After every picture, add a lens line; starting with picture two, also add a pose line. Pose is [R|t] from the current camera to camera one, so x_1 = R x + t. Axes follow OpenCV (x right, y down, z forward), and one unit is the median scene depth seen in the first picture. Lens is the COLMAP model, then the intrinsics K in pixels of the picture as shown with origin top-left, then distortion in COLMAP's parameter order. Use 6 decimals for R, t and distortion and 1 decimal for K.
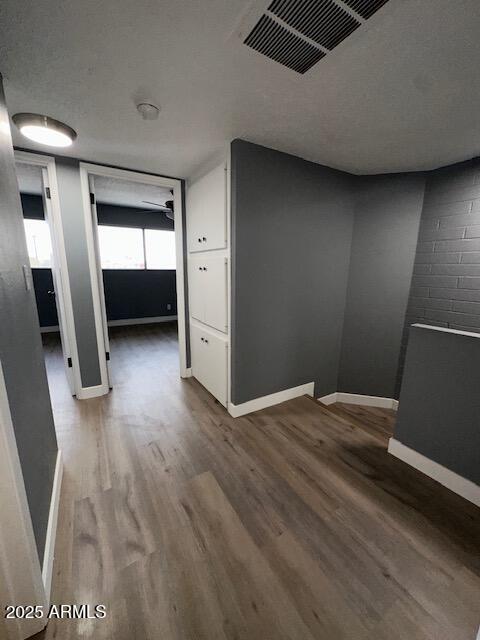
lens RADIAL K [[255.2, 0, 237.0], [0, 255.2, 318.6], [0, 0, 1]] dist [0.017255, 0.000424]
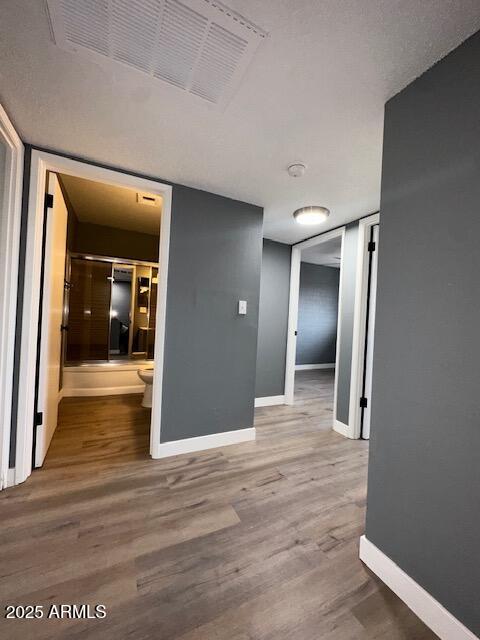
lens RADIAL K [[255.2, 0, 237.6], [0, 255.2, 320.6], [0, 0, 1]] dist [0.017255, 0.000424]
pose [[-0.071273, -0.001098, -0.997456, 0.888147], [-0.245808, 0.969178, 0.016497, -0.080772], [0.966695, 0.246359, -0.069346, 1.042196]]
